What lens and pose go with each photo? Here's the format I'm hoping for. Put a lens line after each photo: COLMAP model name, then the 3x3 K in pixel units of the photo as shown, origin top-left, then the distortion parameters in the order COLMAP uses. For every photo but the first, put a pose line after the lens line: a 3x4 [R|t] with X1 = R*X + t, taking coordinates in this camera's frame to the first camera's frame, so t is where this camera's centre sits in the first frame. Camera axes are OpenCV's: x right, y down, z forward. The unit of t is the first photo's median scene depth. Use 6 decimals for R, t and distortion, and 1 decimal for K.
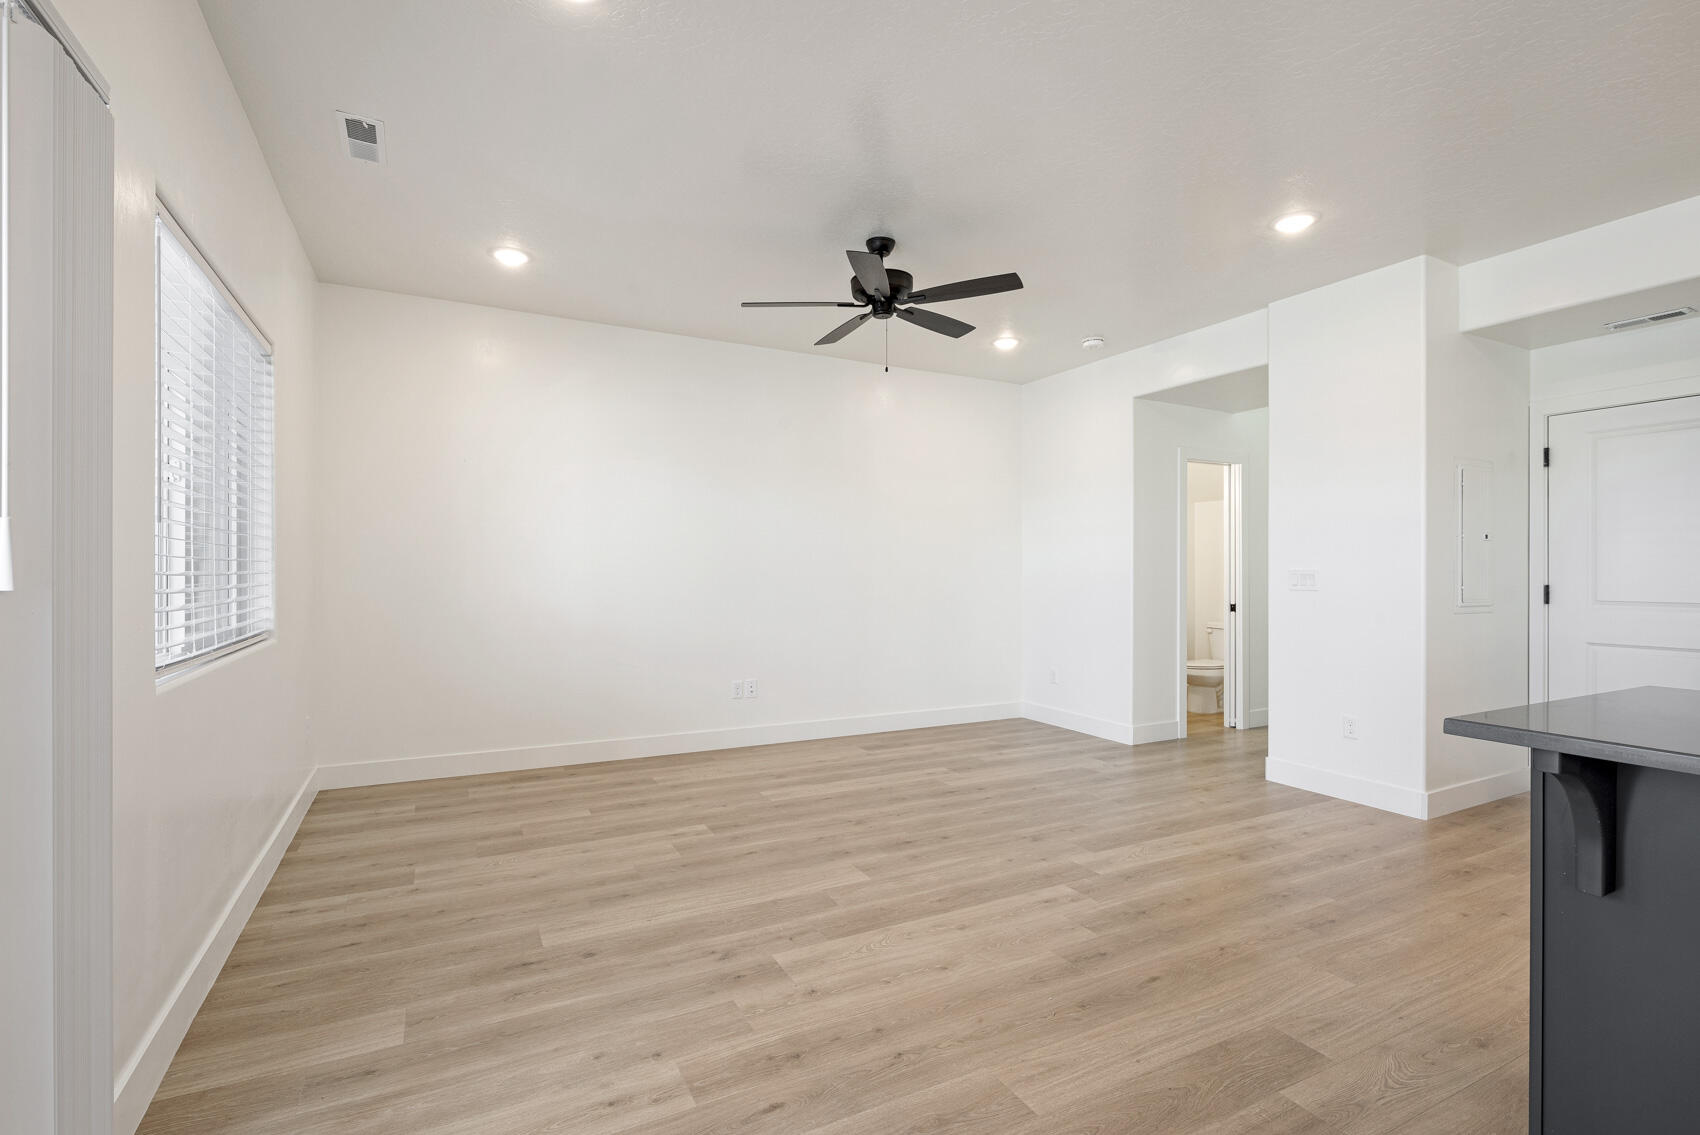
lens RADIAL K [[792.4, 0, 856.0], [0, 792.4, 570.4], [0, 0, 1]] dist [0.005681, -0.002735]
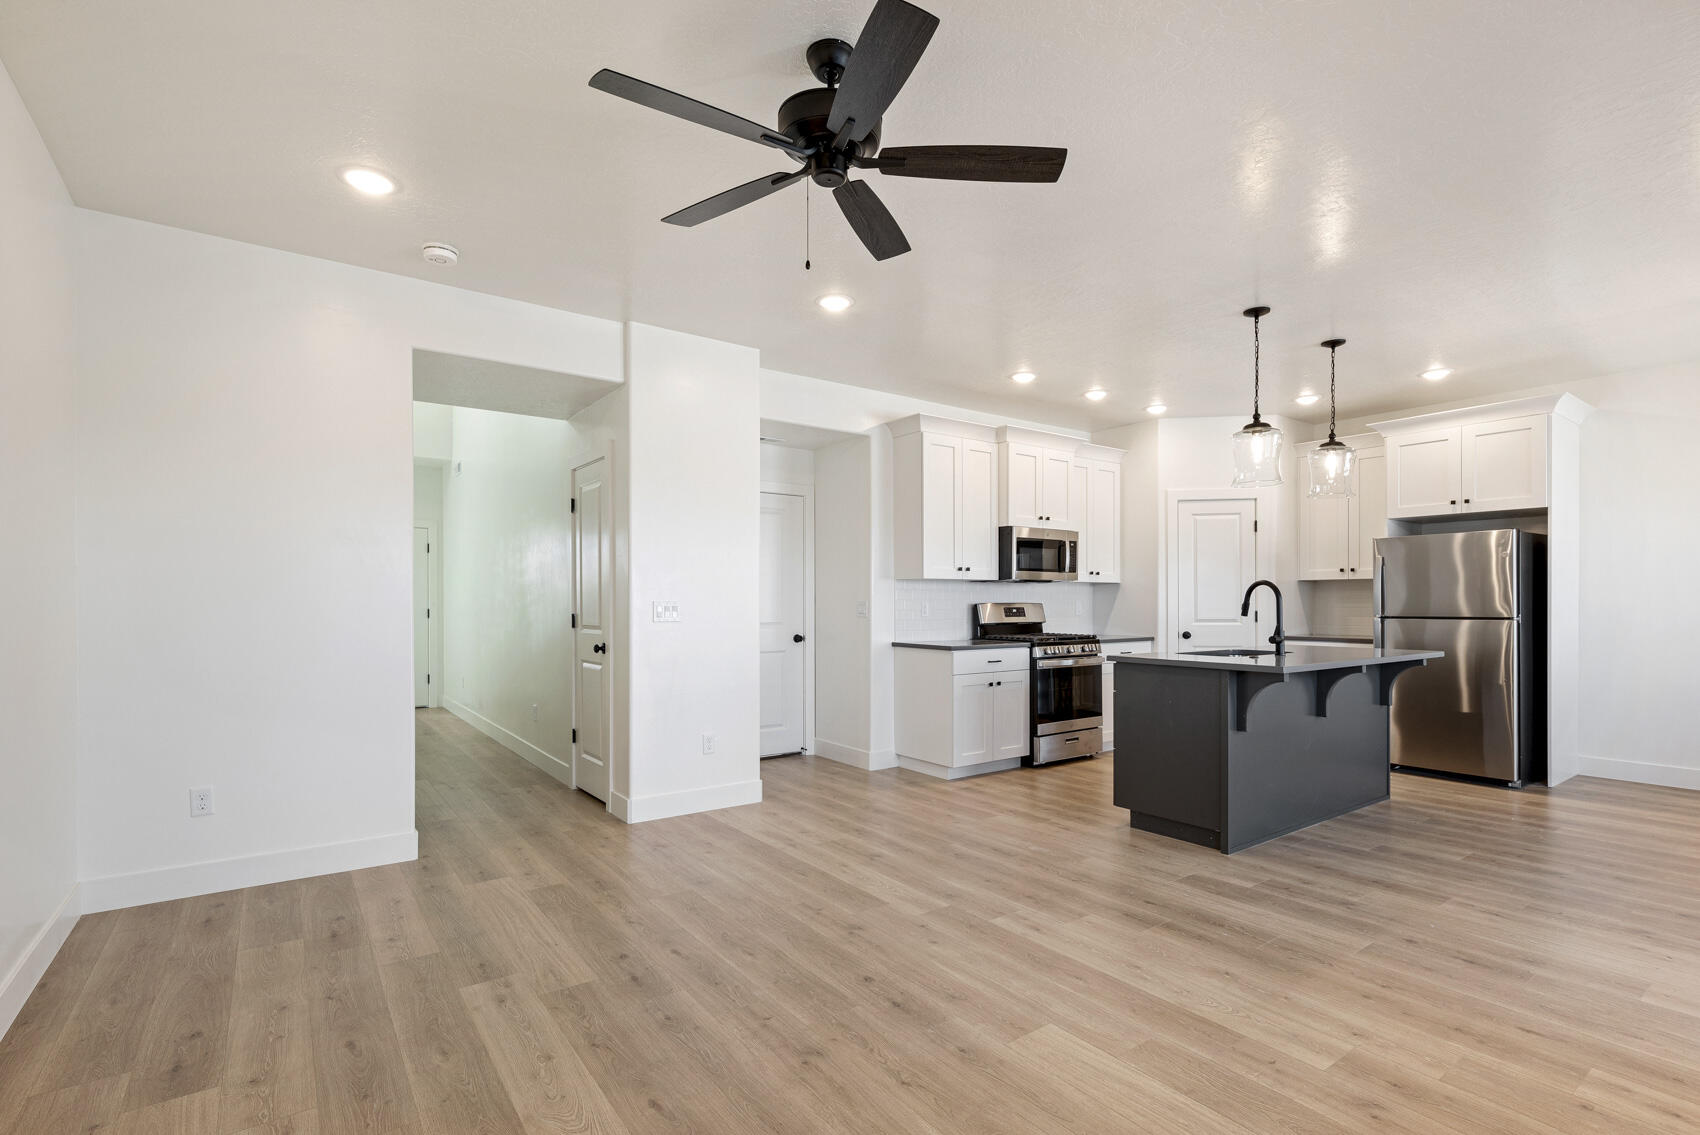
lens RADIAL K [[792.4, 0, 862.0], [0, 792.4, 605.4], [0, 0, 1]] dist [0.005681, -0.002735]
pose [[-0.149246, -0.006061, 0.988782, -0.583634], [-0.000862, 0.999982, 0.005999, -0.003673], [-0.988800, 0.000043, -0.149248, 1.097424]]
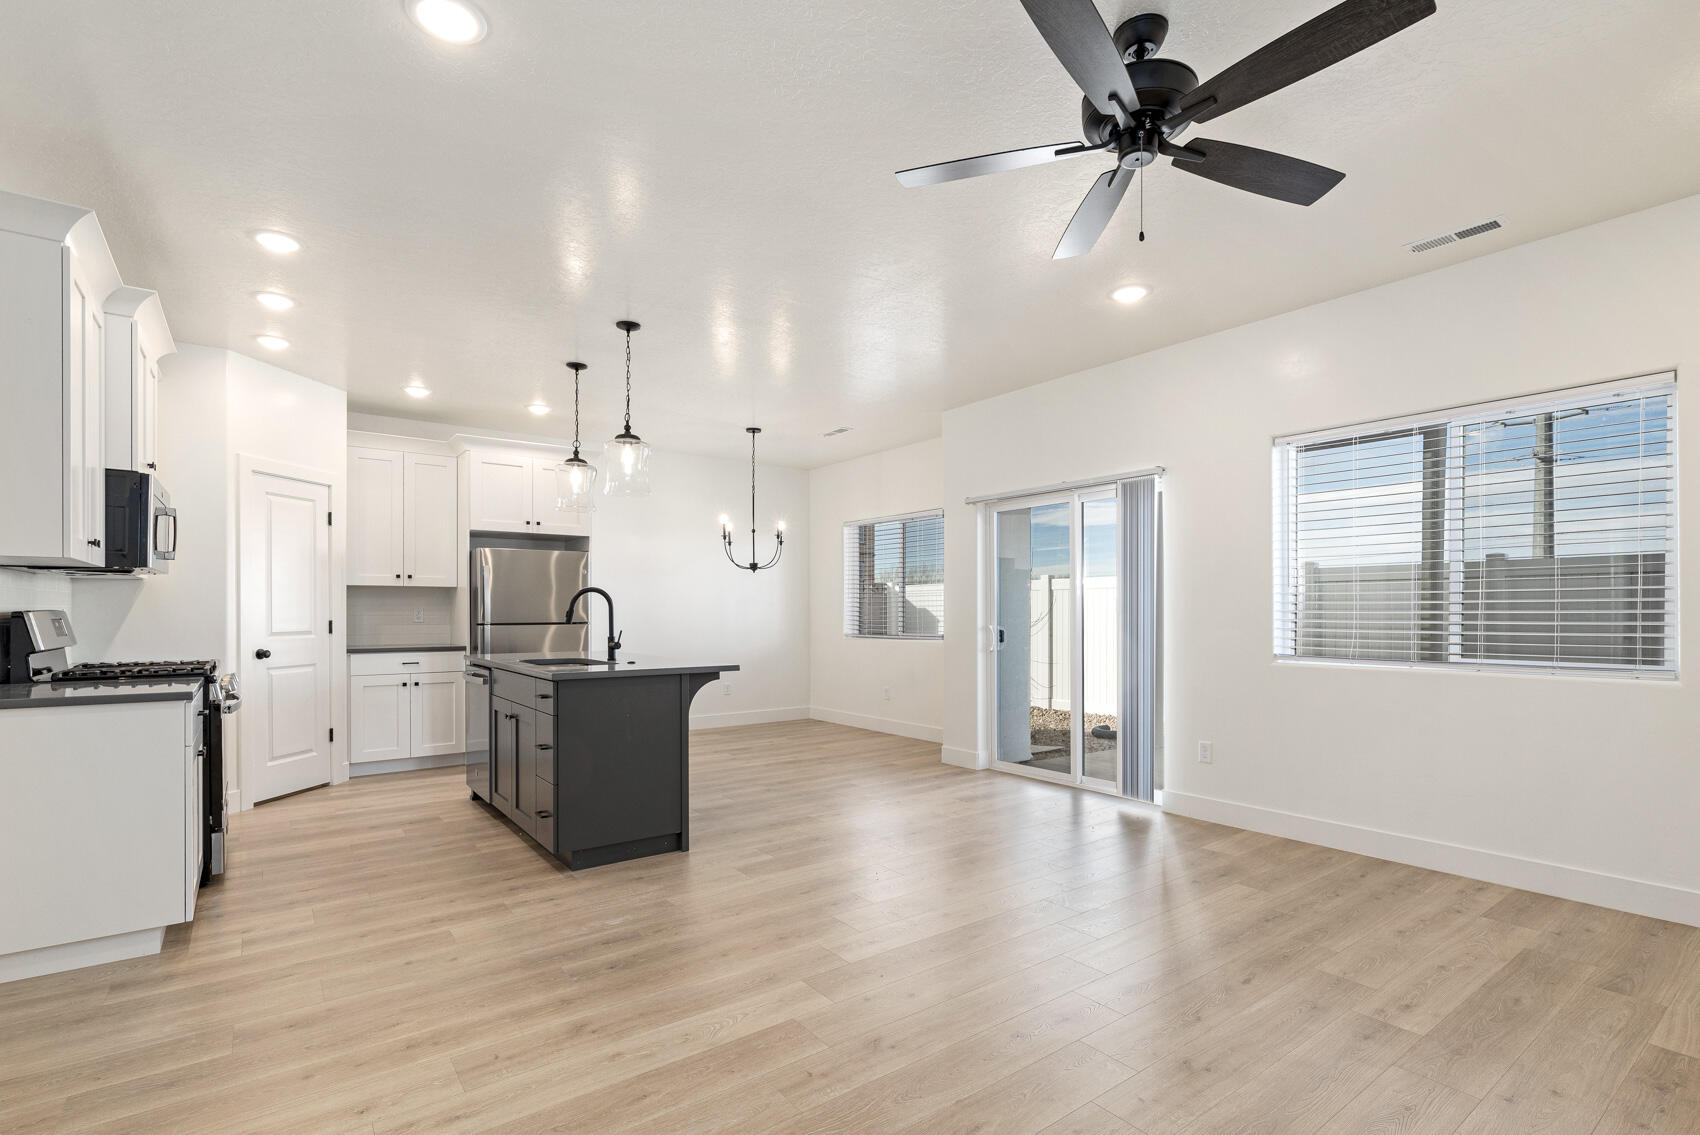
lens RADIAL K [[792.4, 0, 848.9], [0, 792.4, 608.4], [0, 0, 1]] dist [0.005681, -0.002735]
pose [[-0.988443, -0.001689, -0.151585, 0.334340], [-0.000722, 0.999979, -0.006430, 0.005060], [0.151593, -0.006247, -0.988423, 1.579764]]
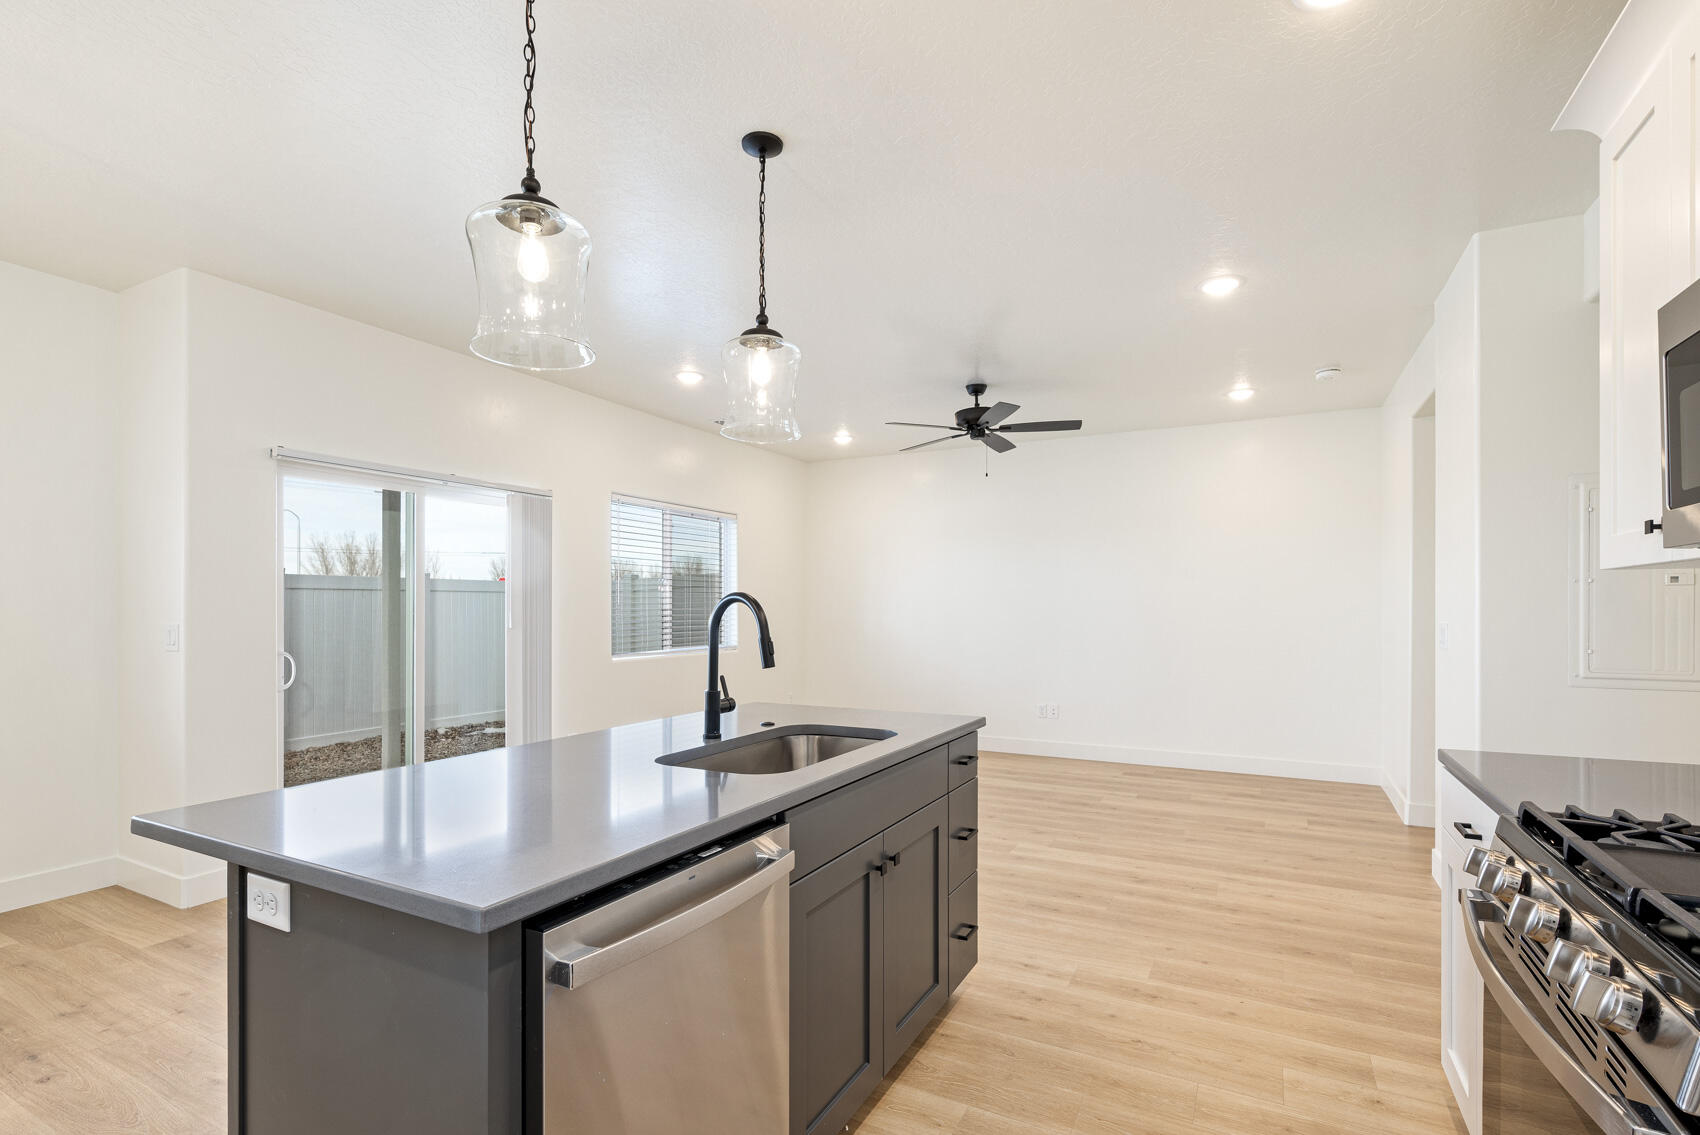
lens RADIAL K [[792.4, 0, 845.8], [0, 792.4, 565.8], [0, 0, 1]] dist [0.005681, -0.002735]
pose [[0.561810, -0.047653, -0.825893, 1.102330], [0.001274, 0.998388, -0.056739, -0.015156], [0.827265, 0.030824, 0.560965, 0.020779]]
